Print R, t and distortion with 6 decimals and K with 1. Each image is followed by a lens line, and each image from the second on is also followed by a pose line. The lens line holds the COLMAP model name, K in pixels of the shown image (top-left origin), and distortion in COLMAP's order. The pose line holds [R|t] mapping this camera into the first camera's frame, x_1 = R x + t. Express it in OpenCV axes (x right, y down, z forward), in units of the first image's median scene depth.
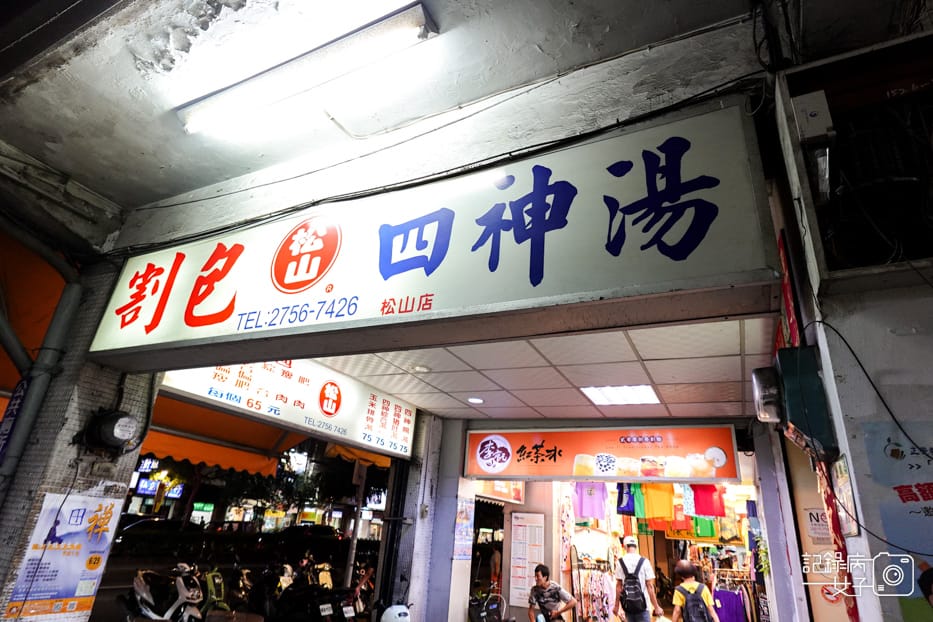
lens RADIAL K [[524.5, 0, 466.9], [0, 524.5, 309.7], [0, 0, 1]] dist [-0.010061, 0.002506]
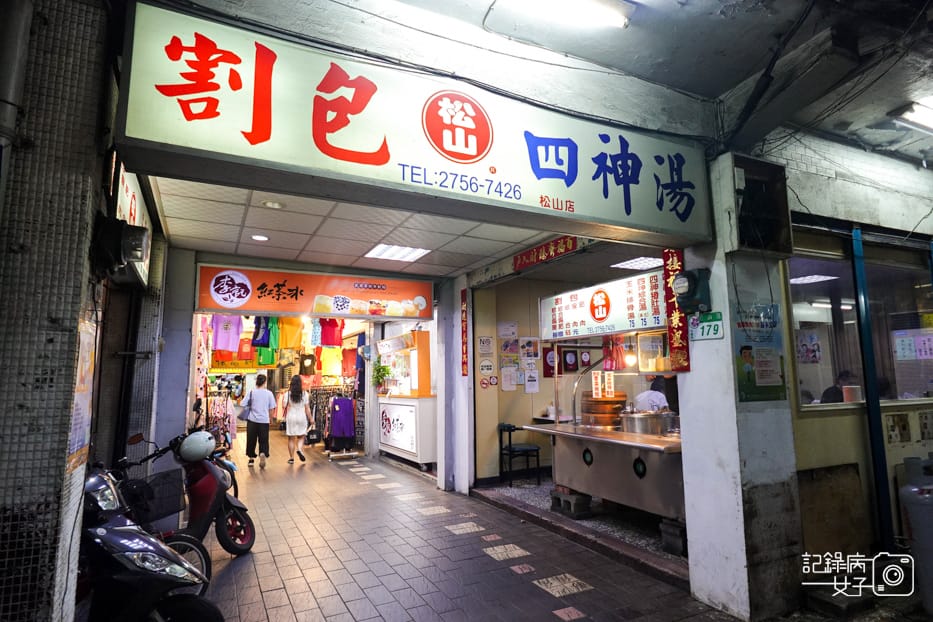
lens RADIAL K [[524.5, 0, 466.0], [0, 524.5, 308.4], [0, 0, 1]] dist [-0.010061, 0.002506]
pose [[0.618901, 0.032371, 0.784801, -1.235179], [-0.260734, 0.950963, 0.166393, 0.079650], [-0.740931, -0.307605, 0.596993, 0.186672]]
